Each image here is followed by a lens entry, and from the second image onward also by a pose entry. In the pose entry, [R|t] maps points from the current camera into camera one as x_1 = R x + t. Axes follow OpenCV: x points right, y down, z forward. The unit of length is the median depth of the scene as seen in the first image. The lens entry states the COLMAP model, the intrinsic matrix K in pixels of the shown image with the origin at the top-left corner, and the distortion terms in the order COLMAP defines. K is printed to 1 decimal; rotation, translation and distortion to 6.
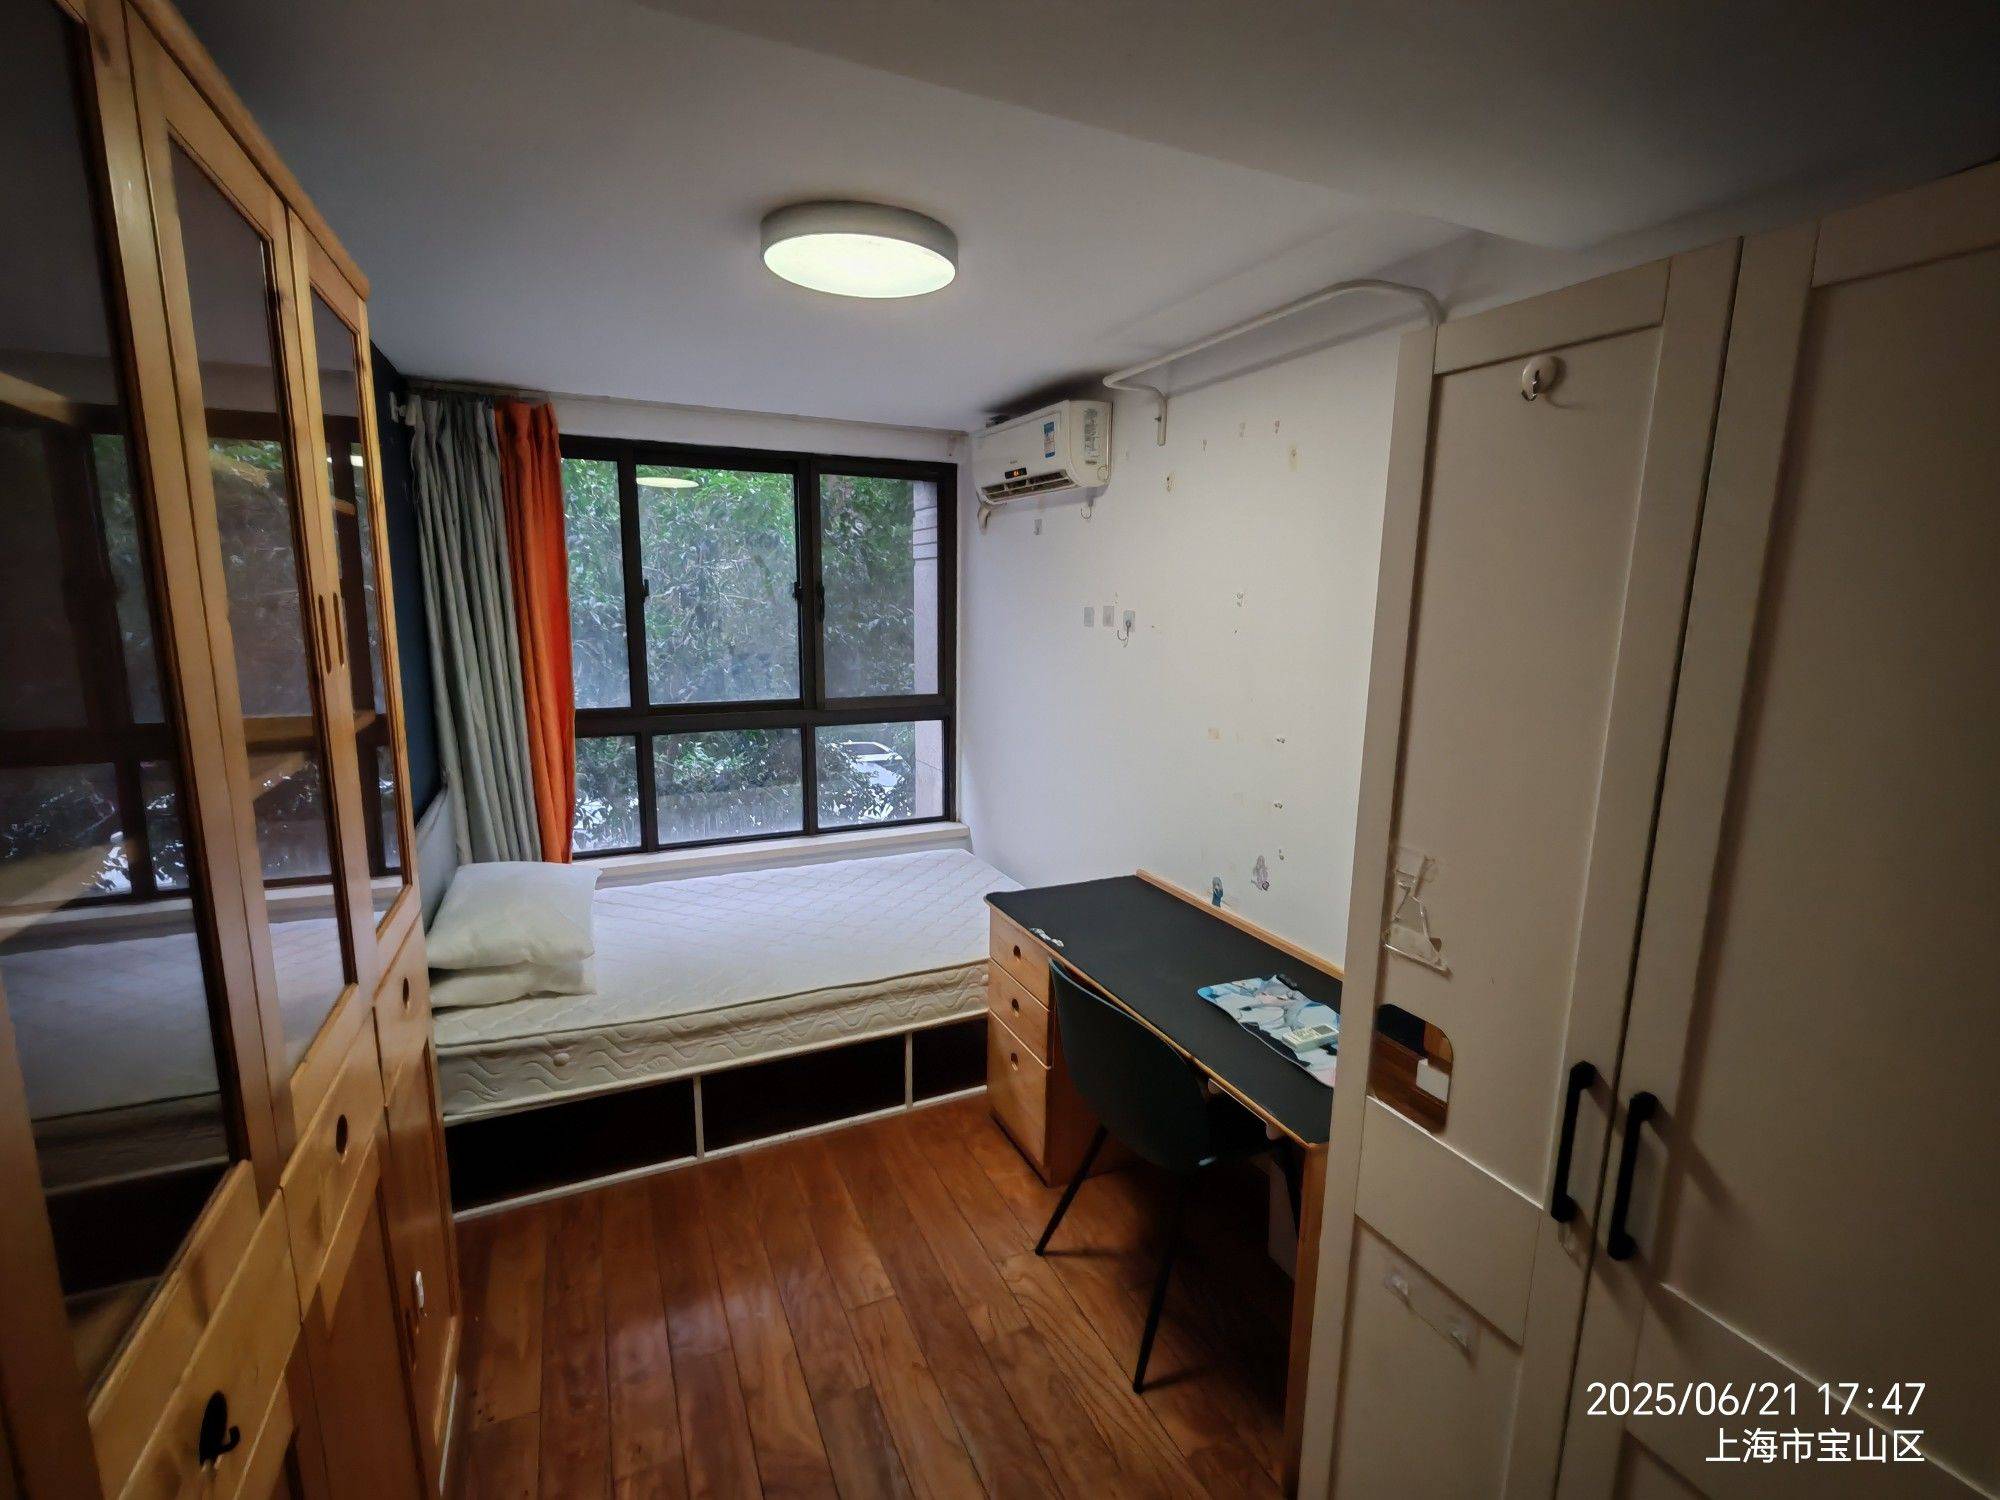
lens RADIAL K [[913.1, 0, 996.9], [0, 913.1, 759.2], [0, 0, 1]] dist [-0.001289, -0.000219]
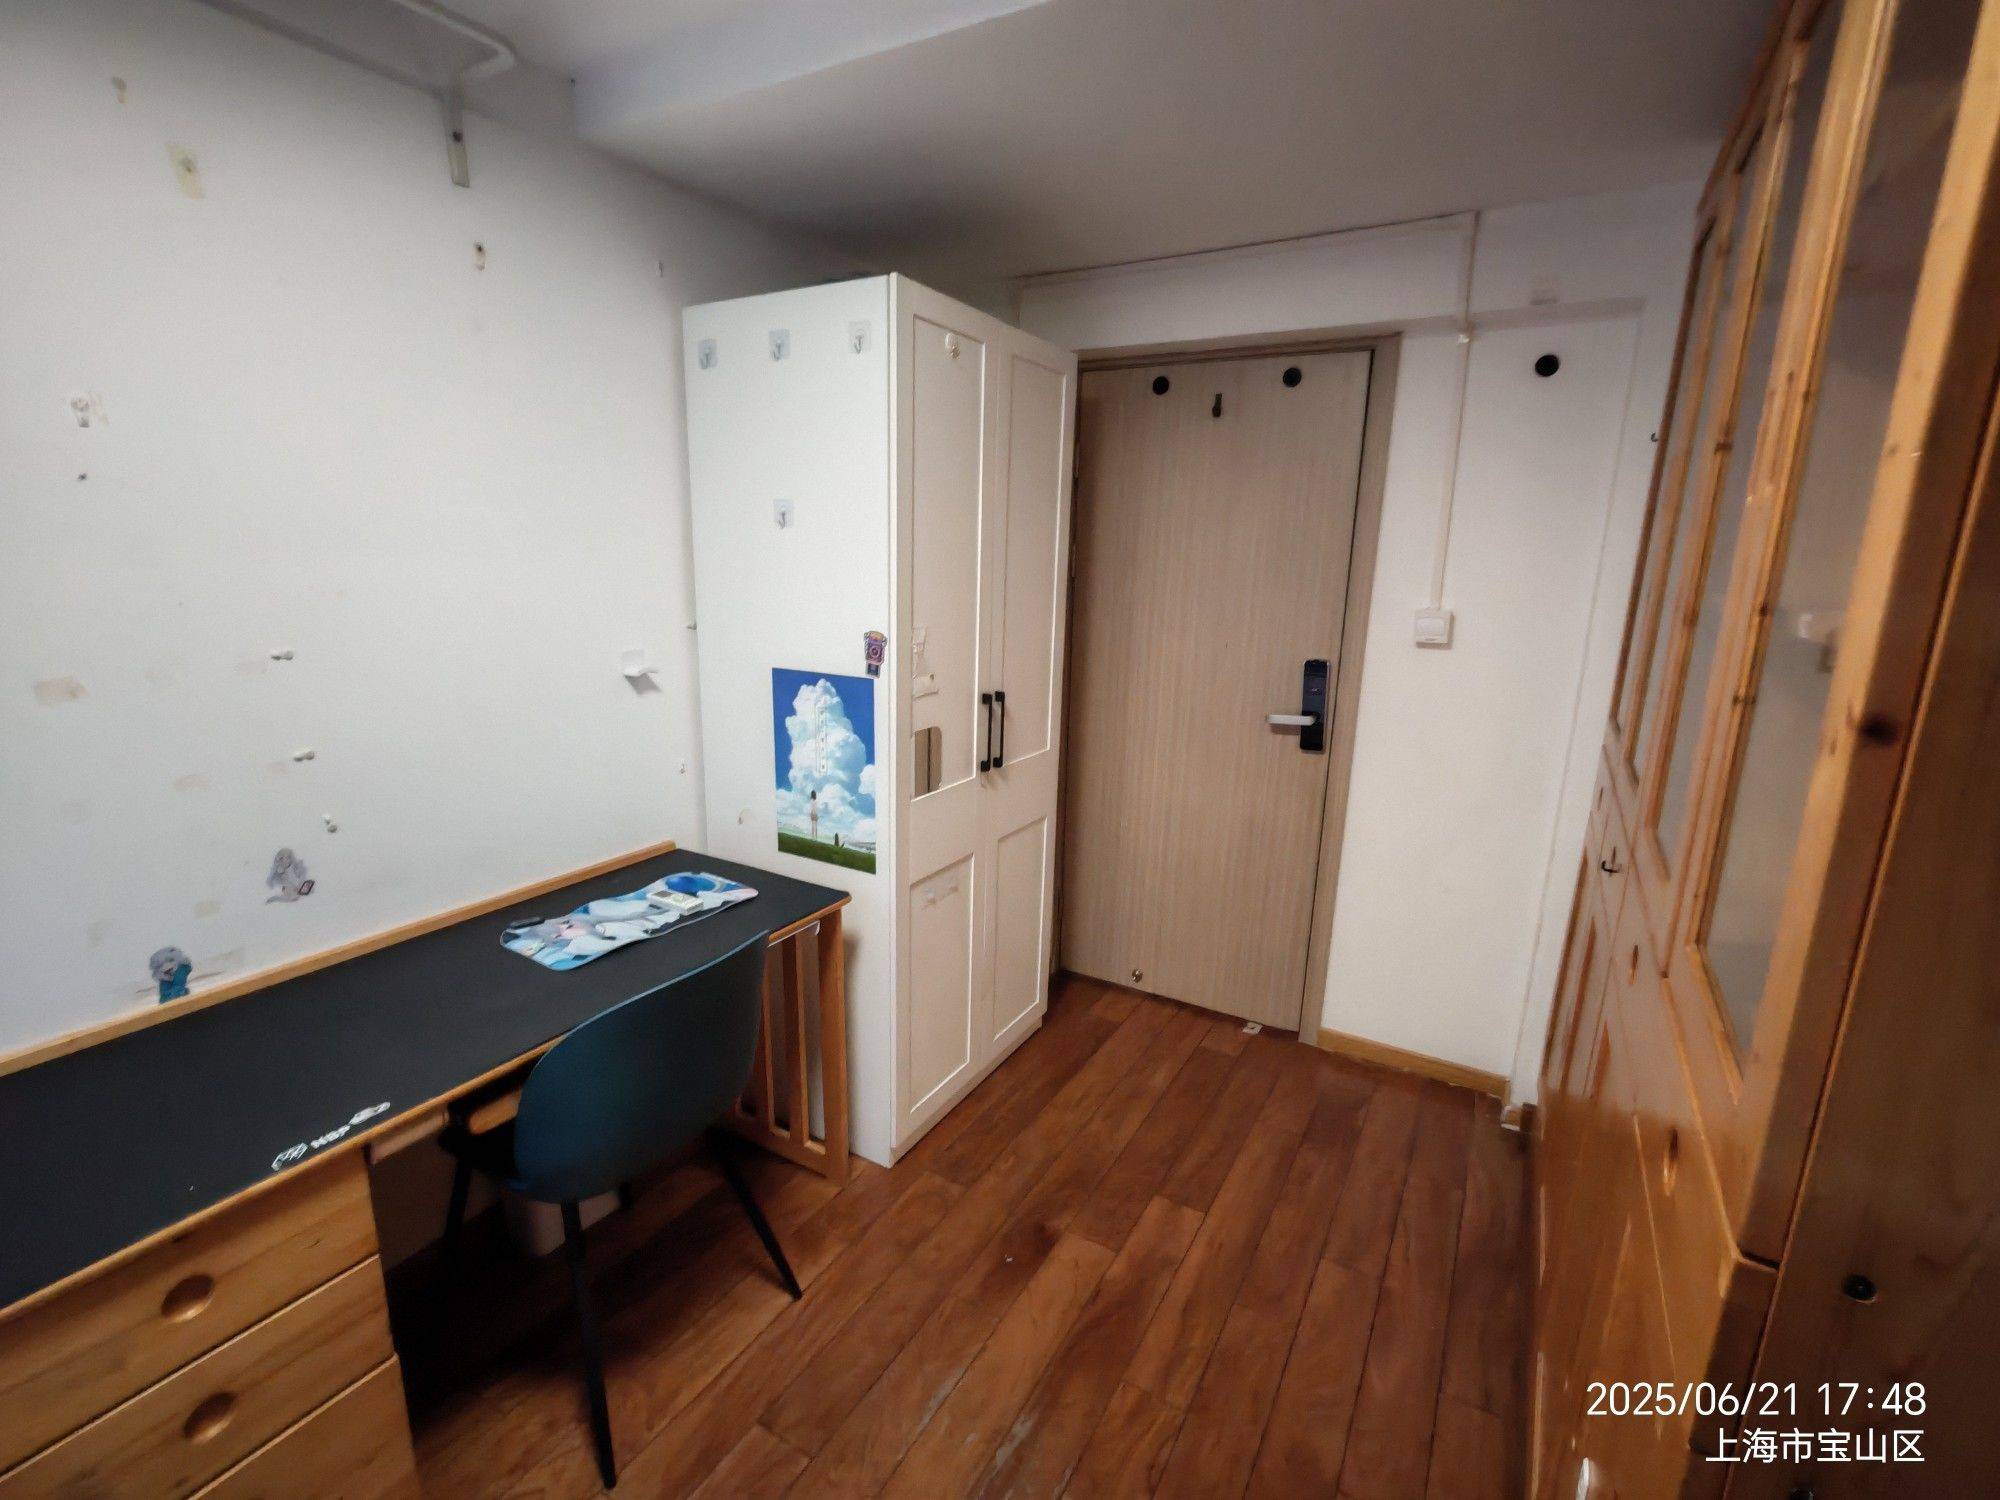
lens RADIAL K [[913.1, 0, 998.2], [0, 913.1, 748.3], [0, 0, 1]] dist [-0.001289, -0.000219]
pose [[-0.570525, -0.202728, 0.795866, -0.536572], [0.121753, 0.937469, 0.326078, -0.116833], [-0.812205, 0.282935, -0.510167, 1.021215]]
